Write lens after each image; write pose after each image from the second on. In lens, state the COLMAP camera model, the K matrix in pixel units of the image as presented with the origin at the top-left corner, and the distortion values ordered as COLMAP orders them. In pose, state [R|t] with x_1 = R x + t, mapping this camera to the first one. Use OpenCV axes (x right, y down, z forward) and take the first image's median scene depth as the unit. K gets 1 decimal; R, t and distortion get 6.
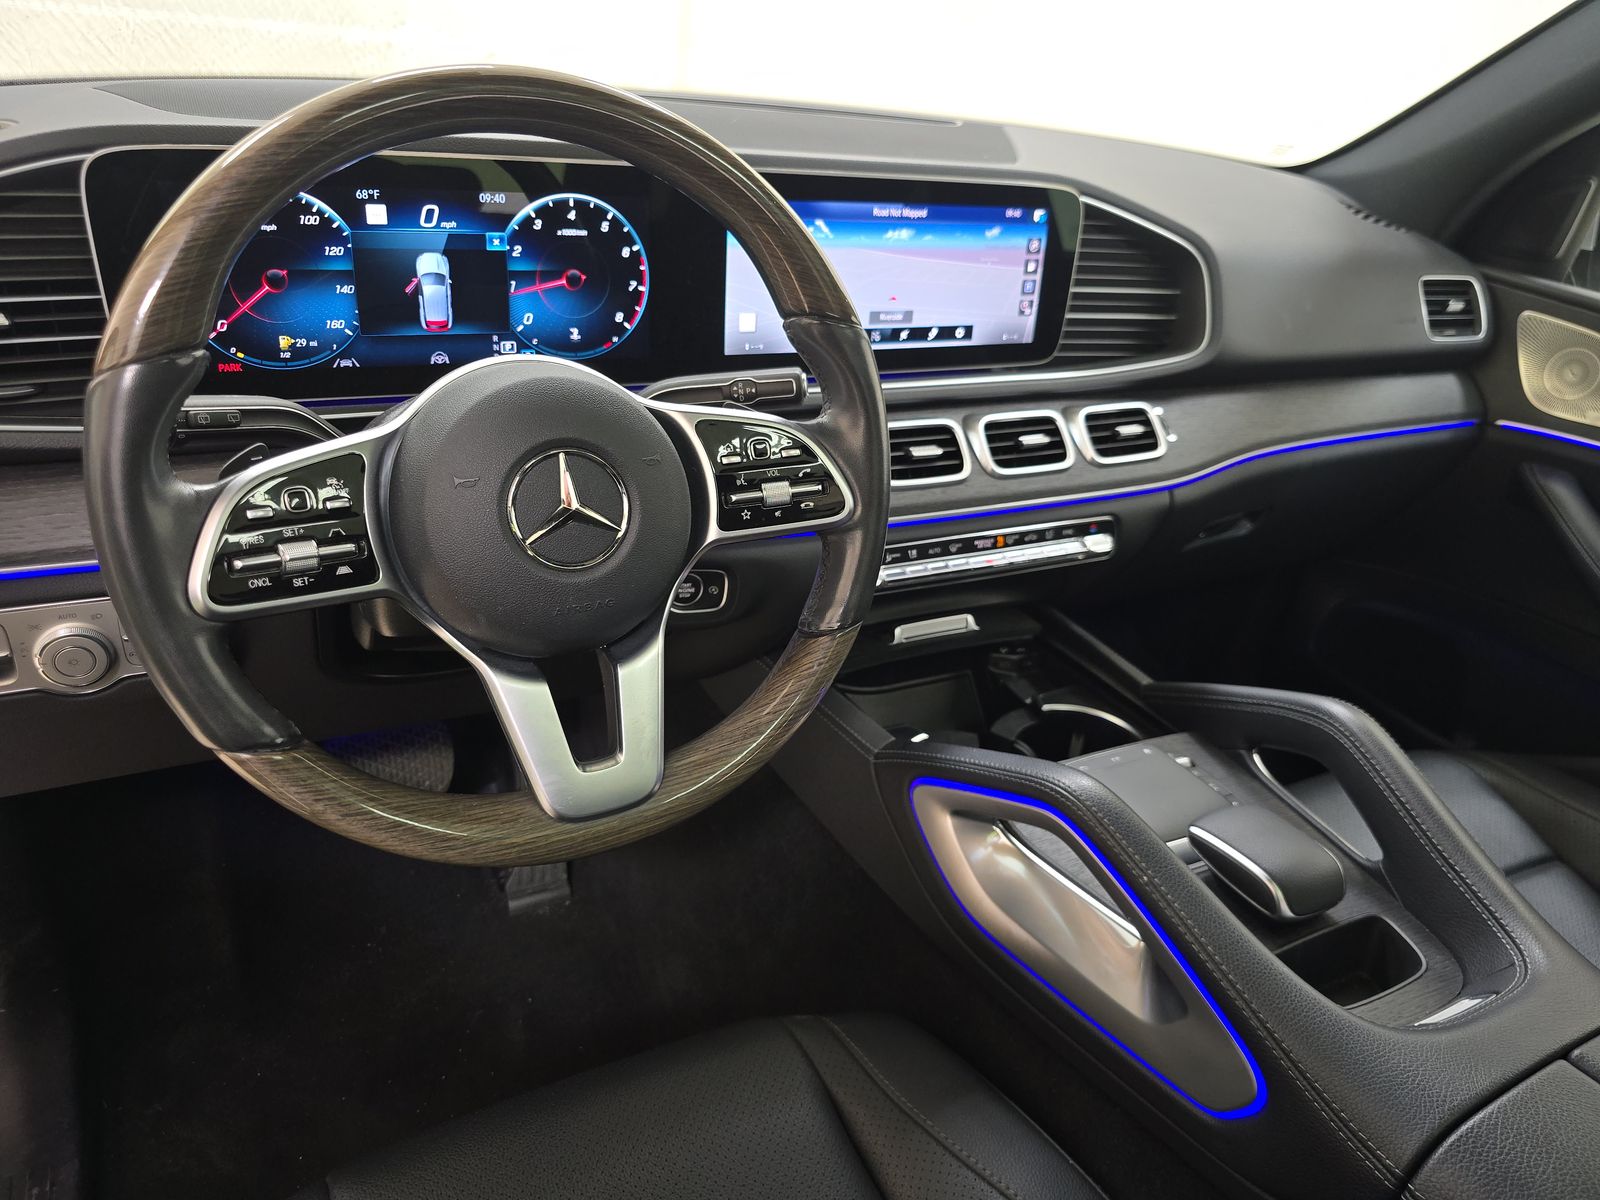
lens RADIAL K [[1066.7, 0, 801.3], [0, 1066.7, 588.4], [0, 0, 1]] dist [0.024637, -0.028267]
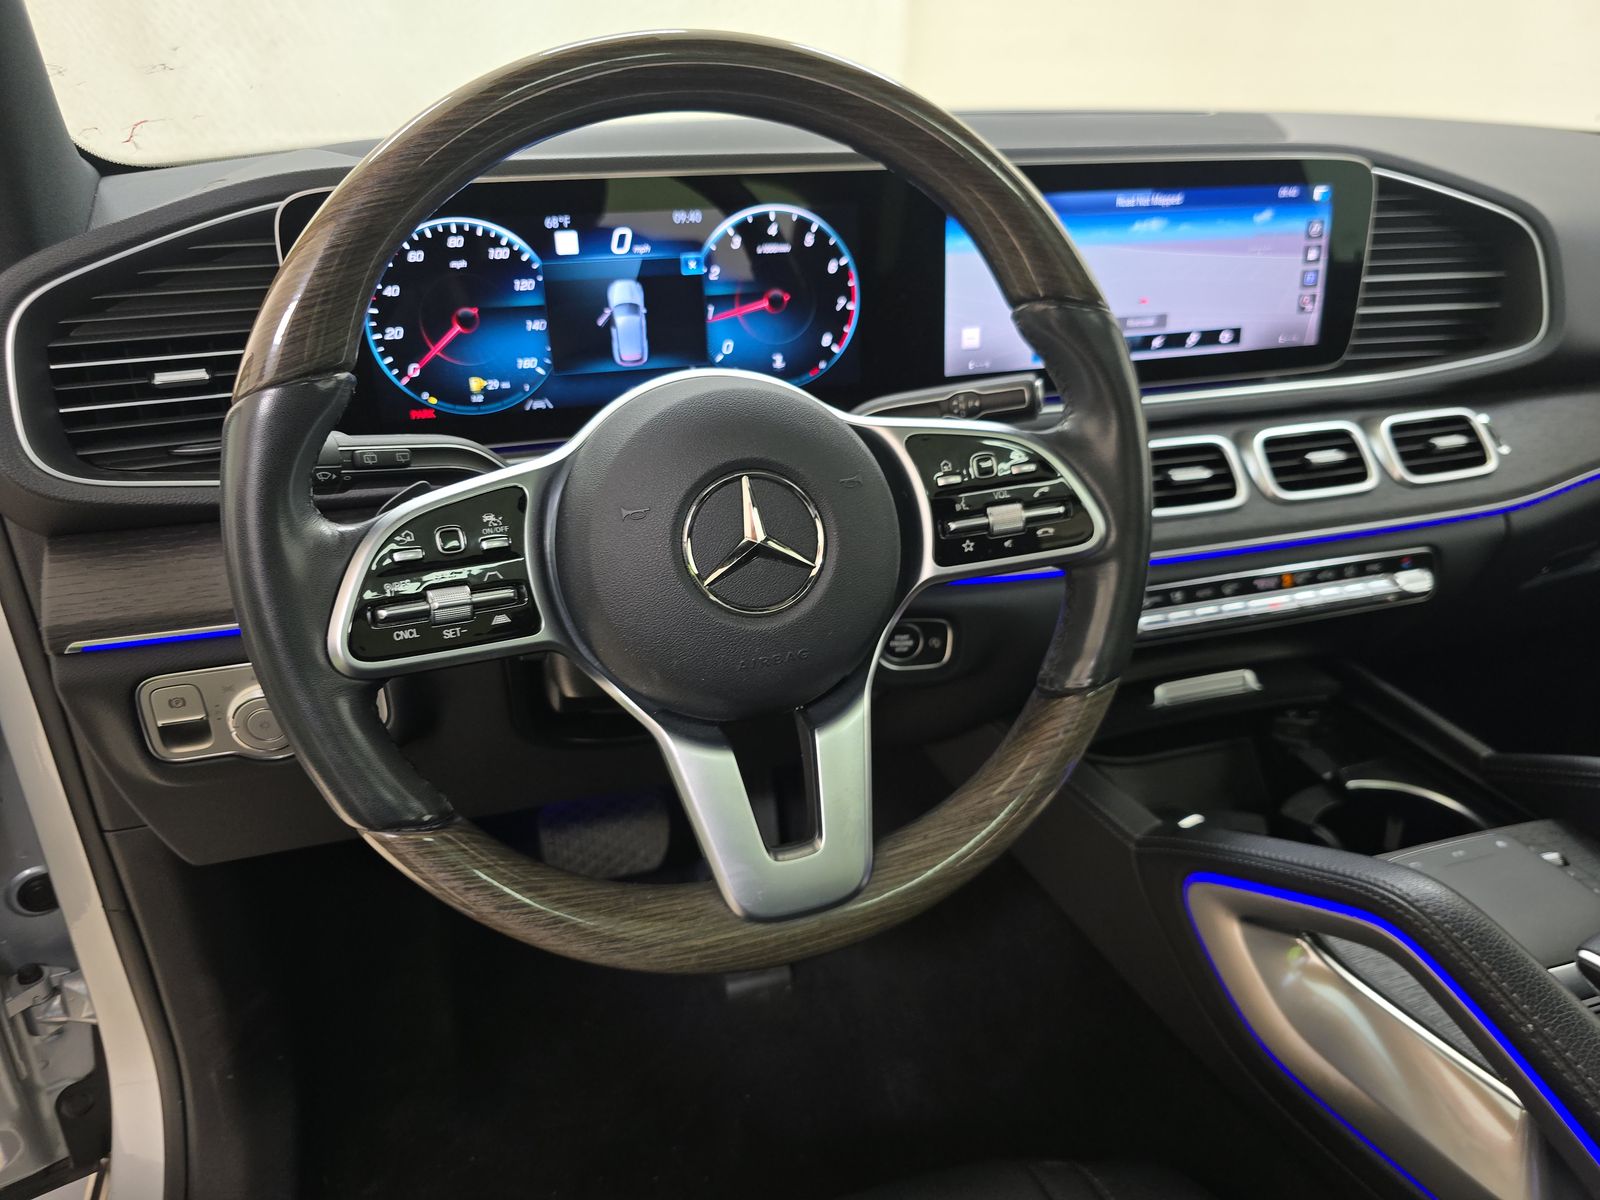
lens RADIAL K [[1066.7, 0, 824.6], [0, 1066.7, 598.8], [0, 0, 1]] dist [0.024637, -0.028267]
pose [[0.980440, -0.020759, -0.195719, -0.001300], [0.011060, 0.998662, -0.050520, 0.009398], [0.196506, 0.047368, 0.979358, 0.150640]]
